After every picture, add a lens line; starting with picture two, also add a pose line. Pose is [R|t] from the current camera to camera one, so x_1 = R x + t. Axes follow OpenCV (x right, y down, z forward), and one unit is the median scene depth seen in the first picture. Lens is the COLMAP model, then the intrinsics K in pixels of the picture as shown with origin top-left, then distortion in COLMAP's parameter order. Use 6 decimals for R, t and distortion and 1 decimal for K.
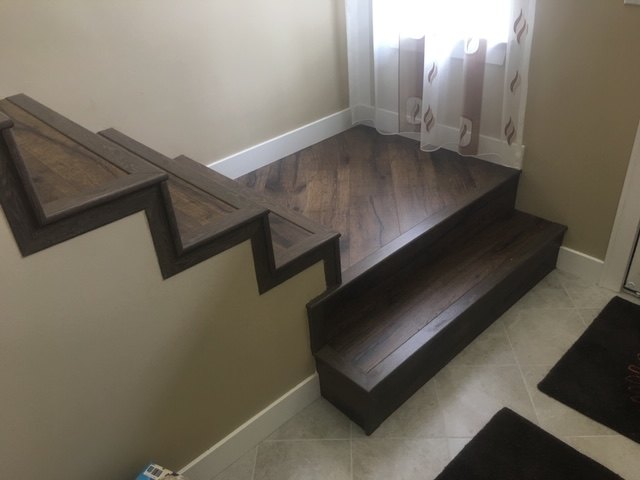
lens RADIAL K [[540.7, 0, 317.0], [0, 540.7, 240.2], [0, 0, 1]] dist [0.119907, -0.183963]
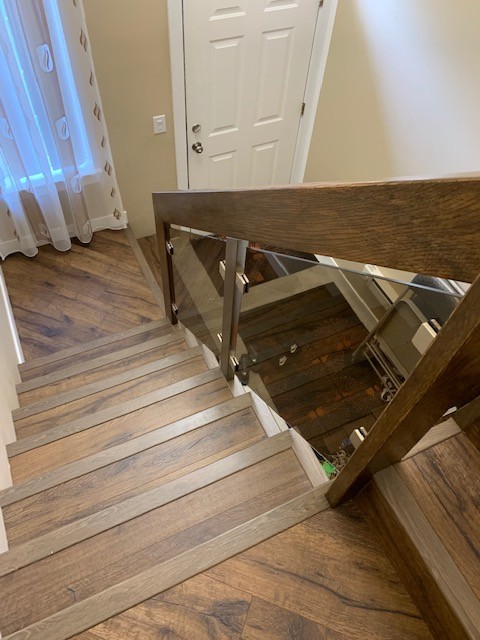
lens RADIAL K [[490.2, 0, 238.1], [0, 490.2, 324.8], [0, 0, 1]] dist [0.032124, -0.032209]
pose [[0.308038, -0.727189, 0.613440, -0.802052], [0.451242, 0.679326, 0.578703, -0.726462], [-0.837552, 0.098547, 0.537396, -0.124569]]
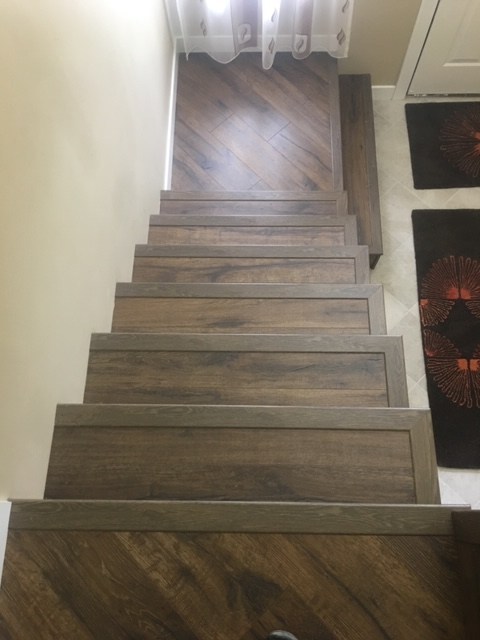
lens RADIAL K [[540.7, 0, 241.1], [0, 540.7, 316.5], [0, 0, 1]] dist [0.119907, -0.183963]
pose [[0.696058, -0.659334, 0.284221, -0.696992], [0.375669, 0.671794, 0.638409, -0.721334], [-0.611863, -0.337597, 0.715299, -0.076692]]
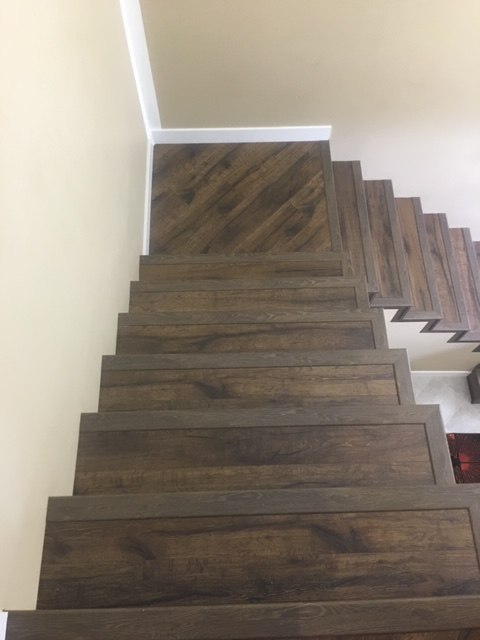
lens RADIAL K [[540.7, 0, 239.0], [0, 540.7, 318.2], [0, 0, 1]] dist [0.119907, -0.183963]
pose [[0.748170, 0.632449, -0.200623, -0.373860], [-0.409777, 0.678248, 0.609970, -0.849986], [0.521847, -0.374150, 0.766608, -1.142596]]
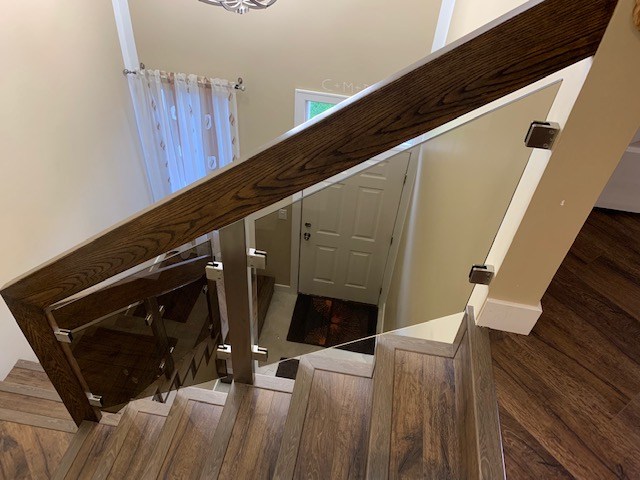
lens RADIAL K [[490.2, 0, 328.0], [0, 490.2, 233.9], [0, 0, 1]] dist [0.032124, -0.032209]
pose [[0.779922, -0.327025, 0.533645, -0.583549], [0.230185, 0.942752, 0.241316, -0.793159], [-0.582011, -0.065371, 0.810549, -1.135913]]
